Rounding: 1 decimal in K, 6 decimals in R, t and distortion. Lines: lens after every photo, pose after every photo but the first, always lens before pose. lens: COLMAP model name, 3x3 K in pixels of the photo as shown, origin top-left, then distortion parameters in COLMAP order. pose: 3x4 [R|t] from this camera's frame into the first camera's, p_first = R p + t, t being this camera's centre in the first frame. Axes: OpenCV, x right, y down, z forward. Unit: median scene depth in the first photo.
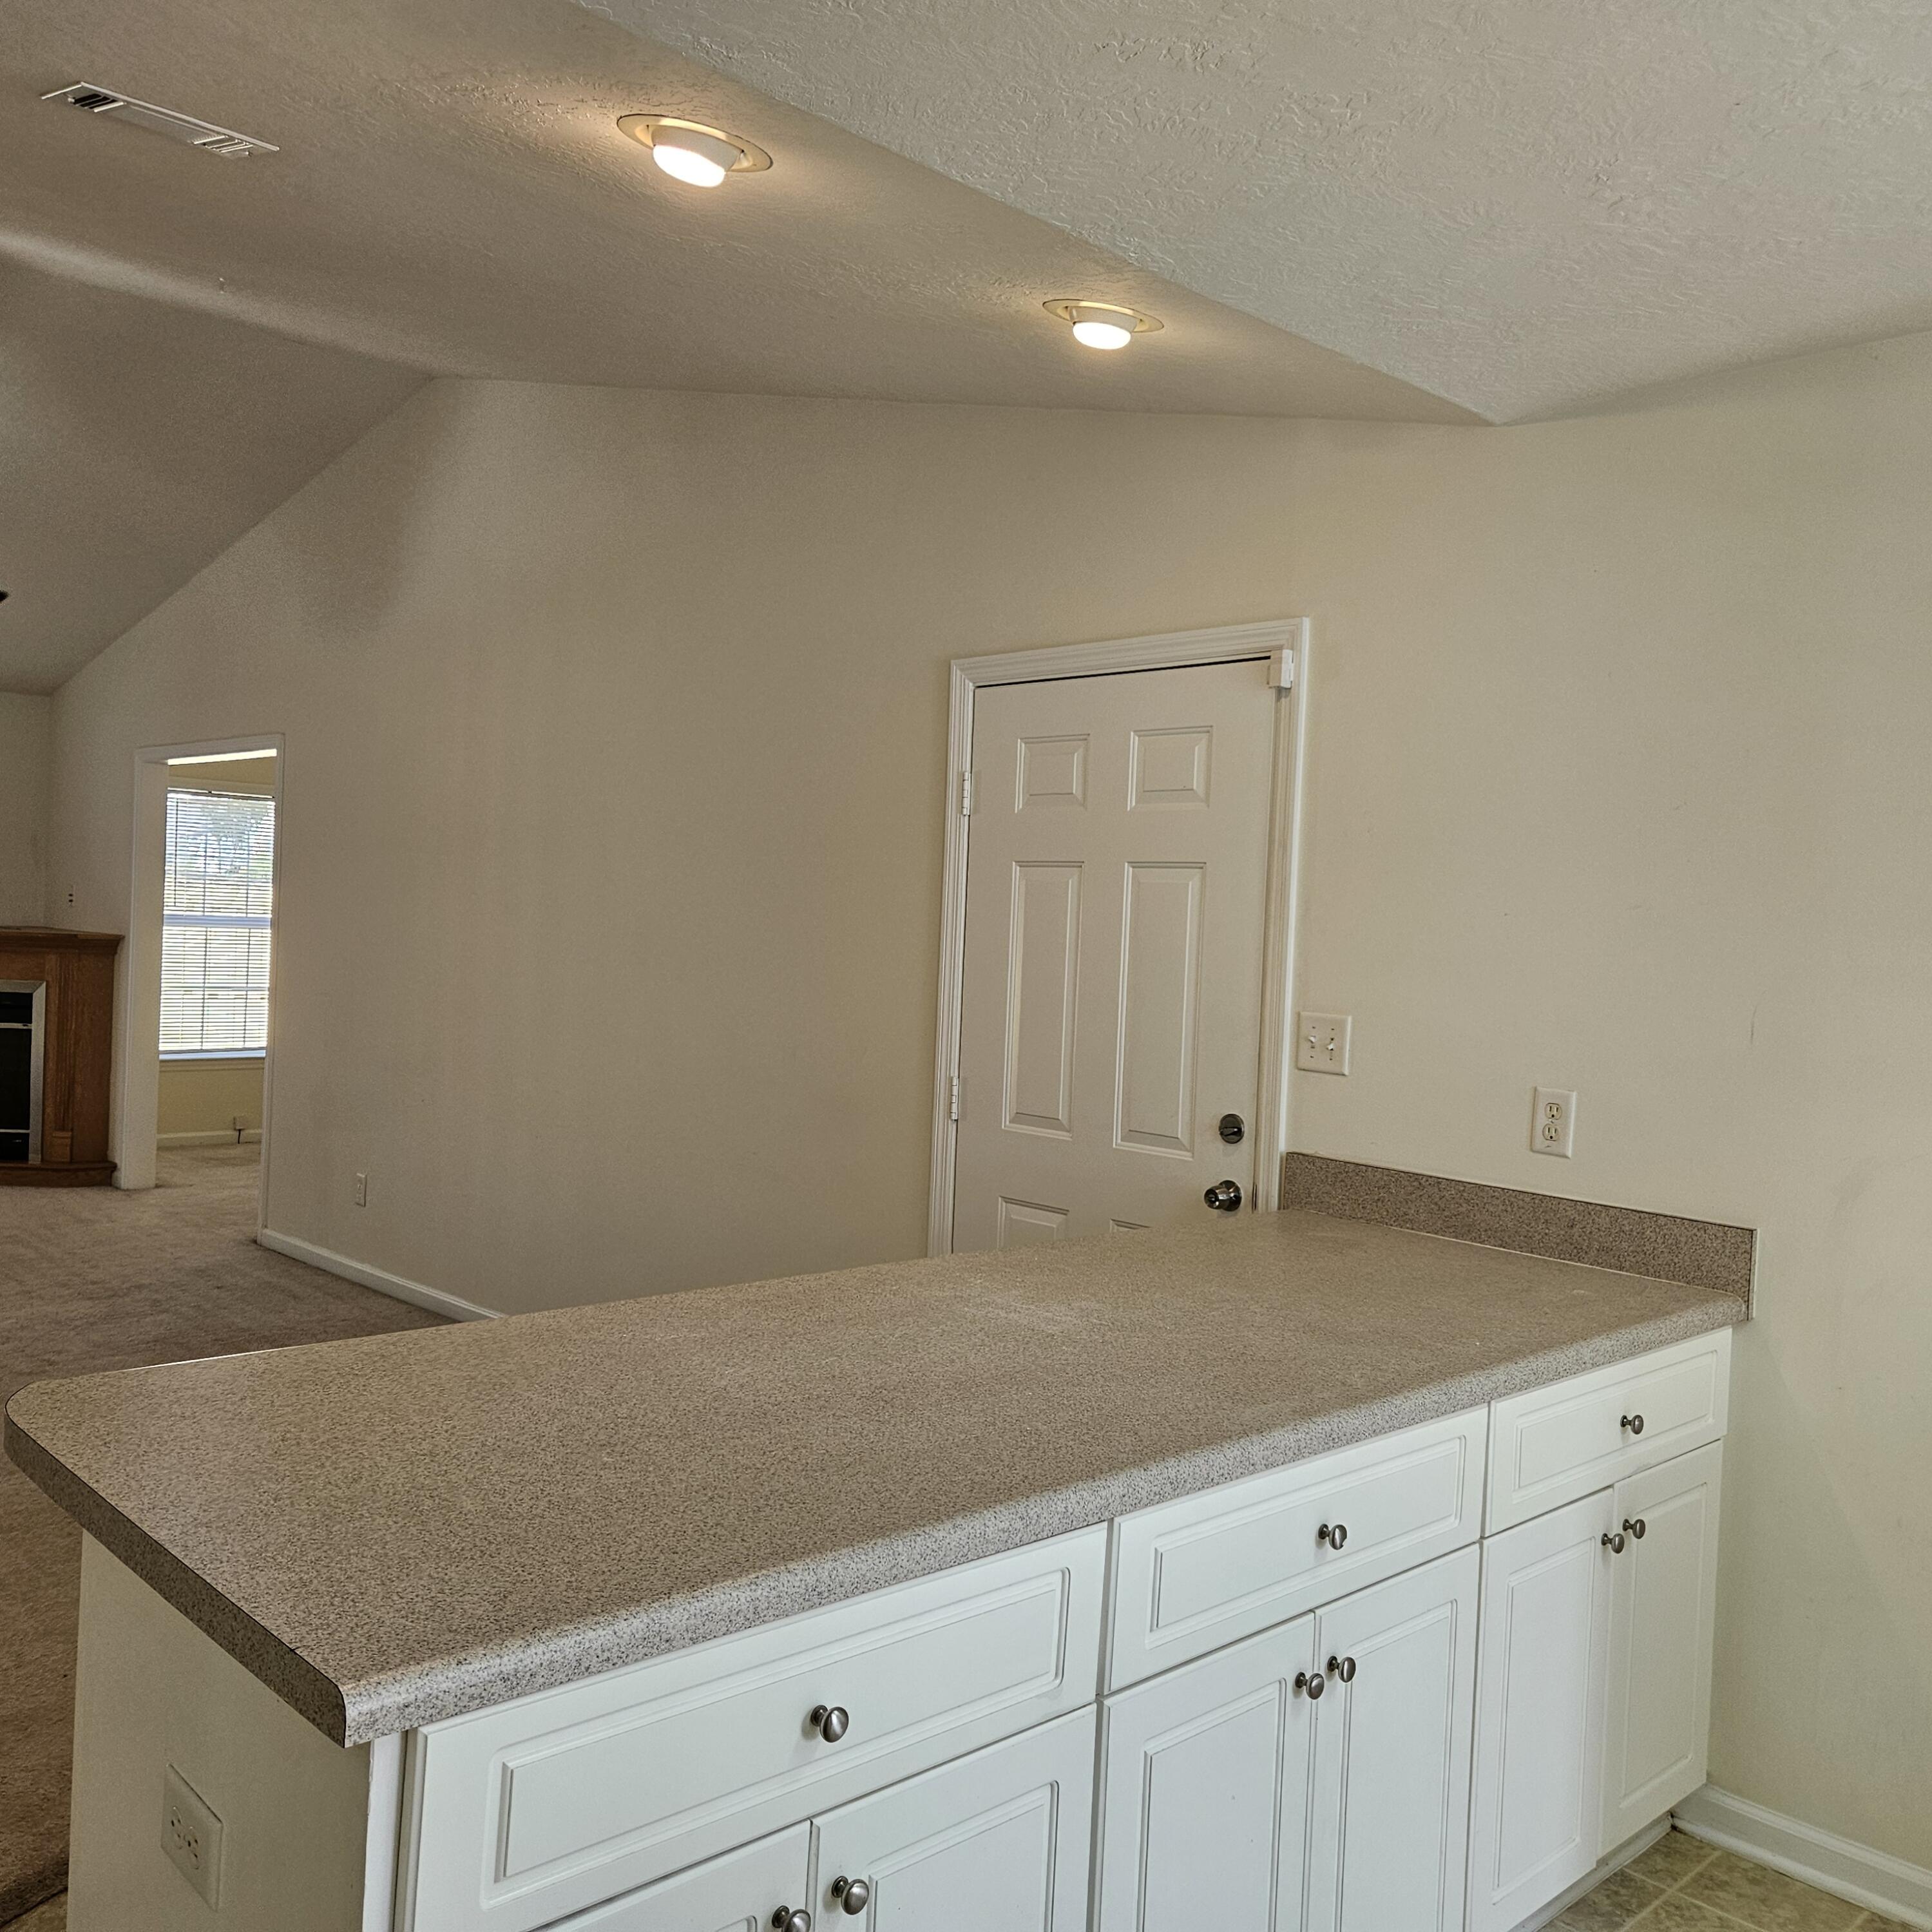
lens RADIAL K [[1712.9, 0, 964.6], [0, 1712.9, 959.7], [0, 0, 1]] dist [0.053613, -0.053997]
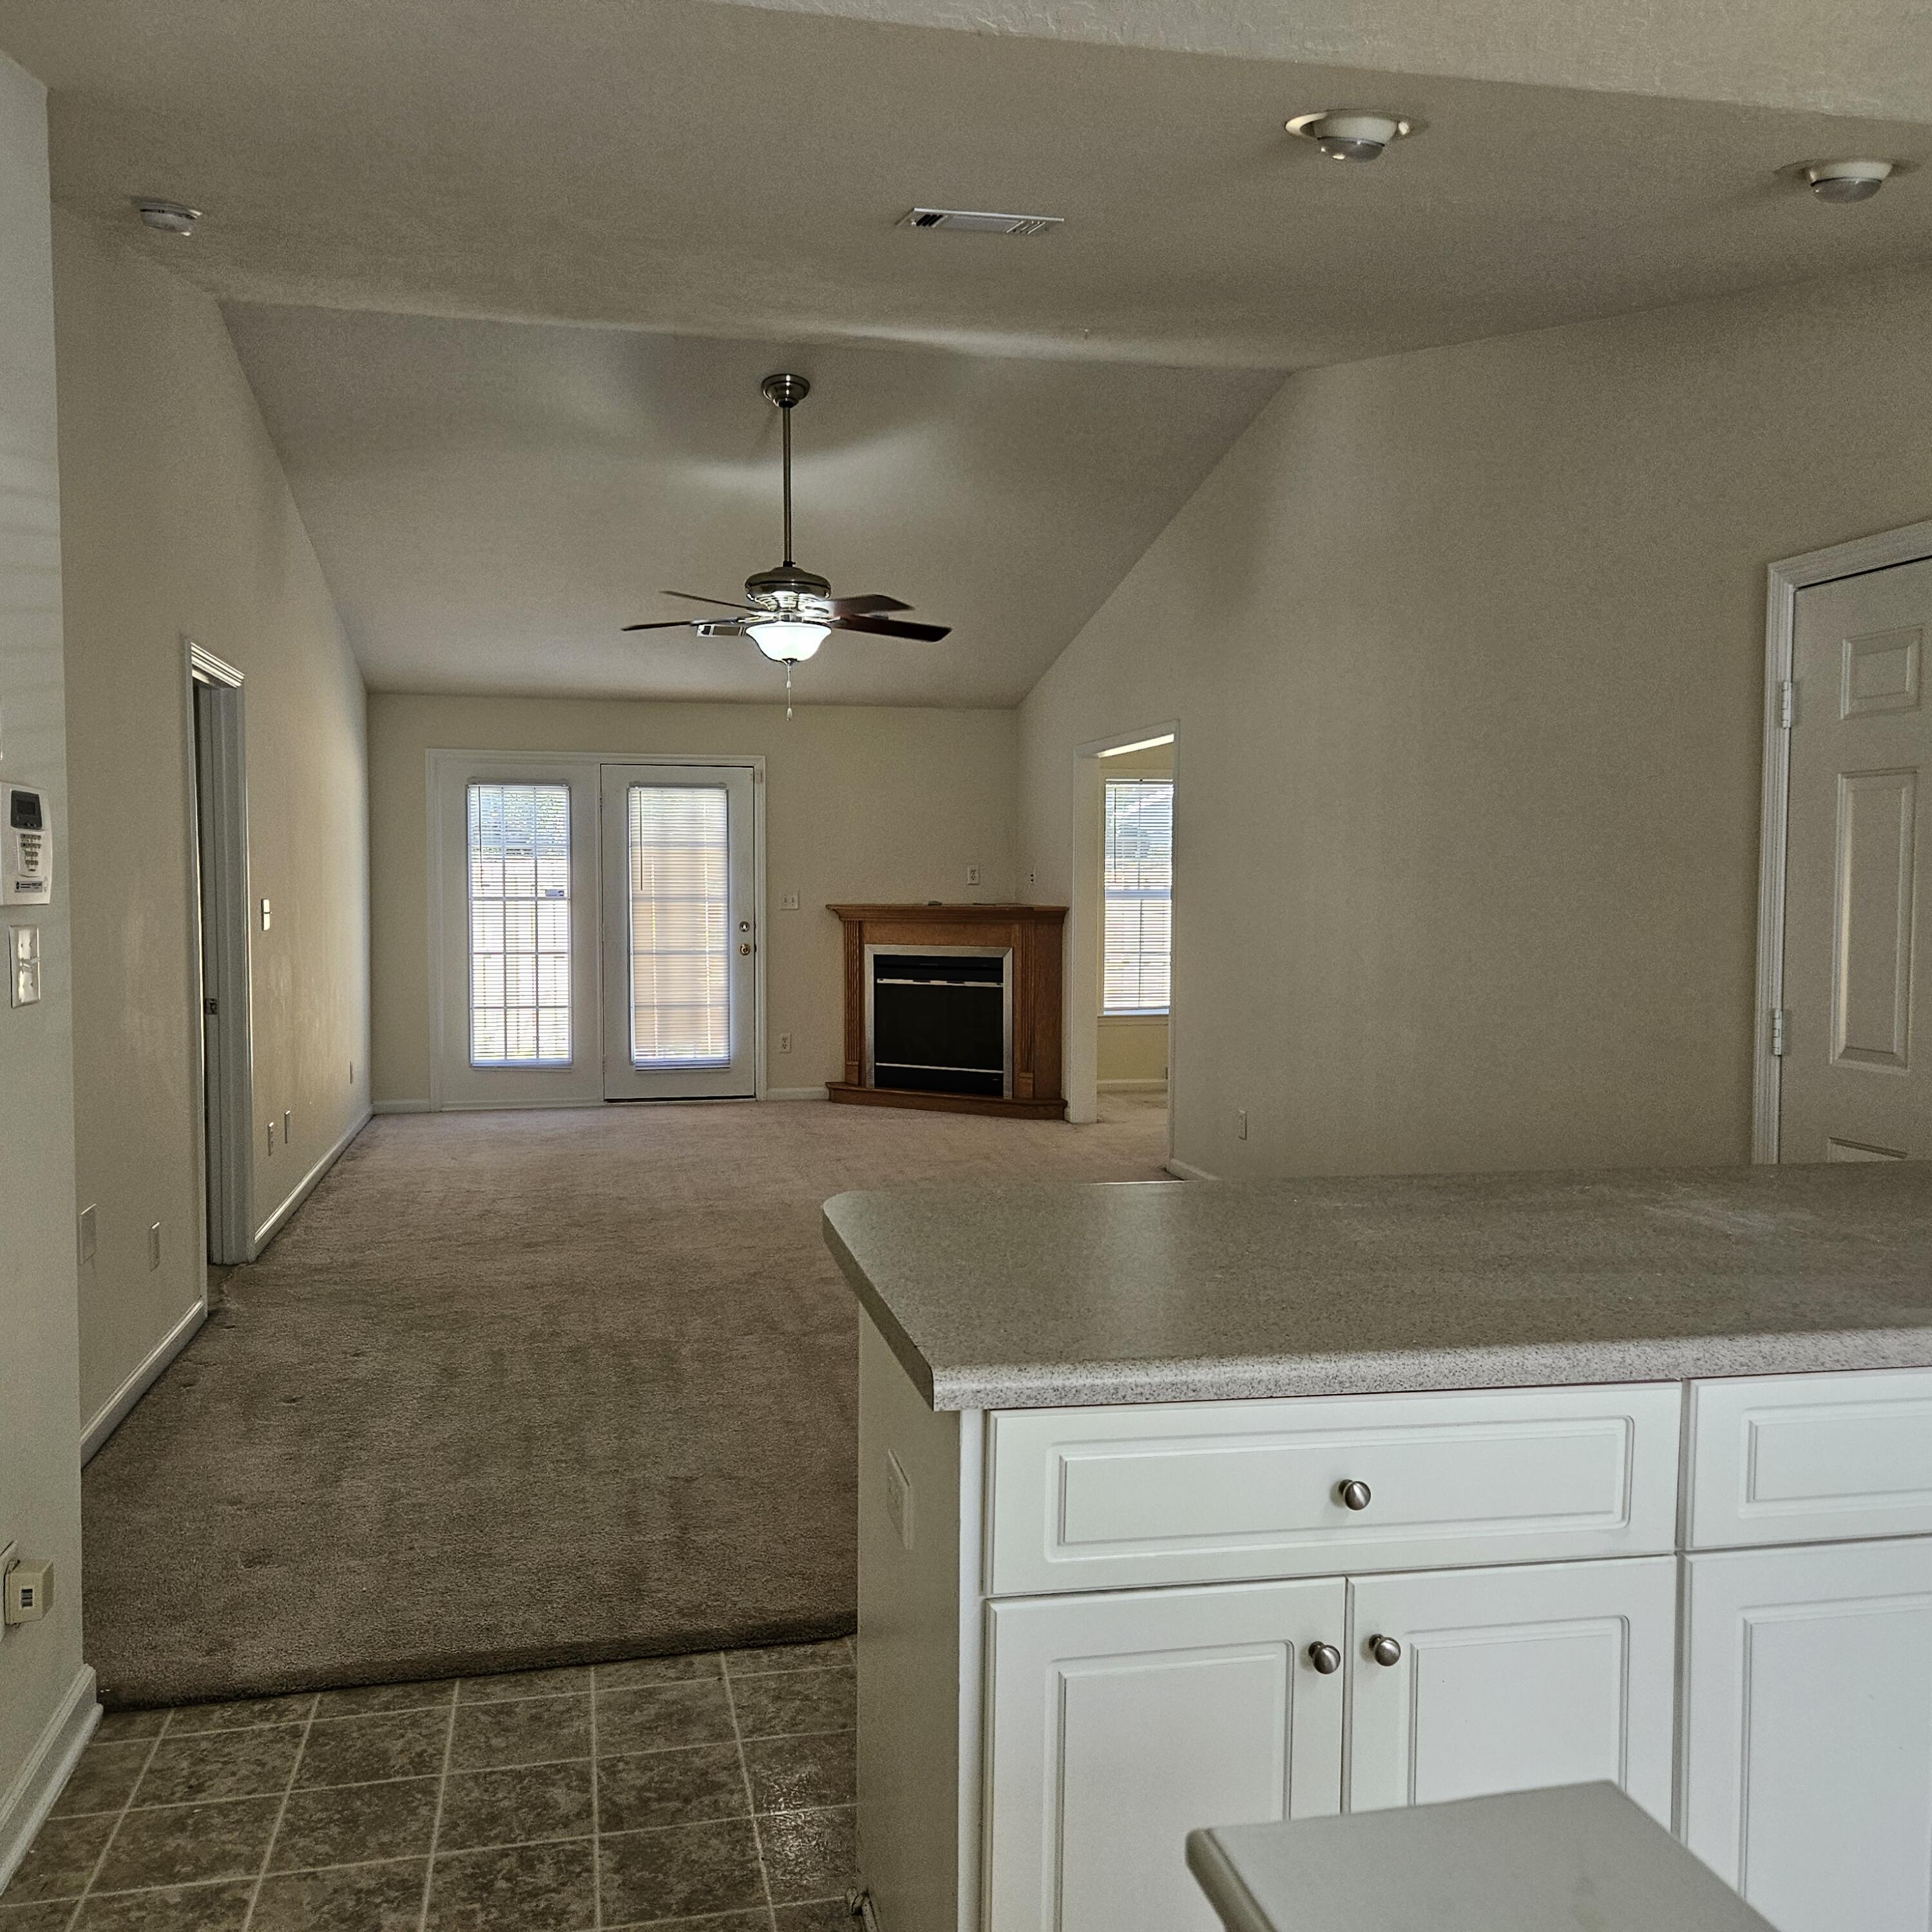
lens RADIAL K [[1712.9, 0, 932.5], [0, 1712.9, 981.9], [0, 0, 1]] dist [0.053613, -0.053997]
pose [[0.838765, -0.011255, -0.544377, 0.123149], [0.024390, 0.999559, 0.016912, 0.026395], [0.543946, -0.027463, 0.838670, -0.047020]]
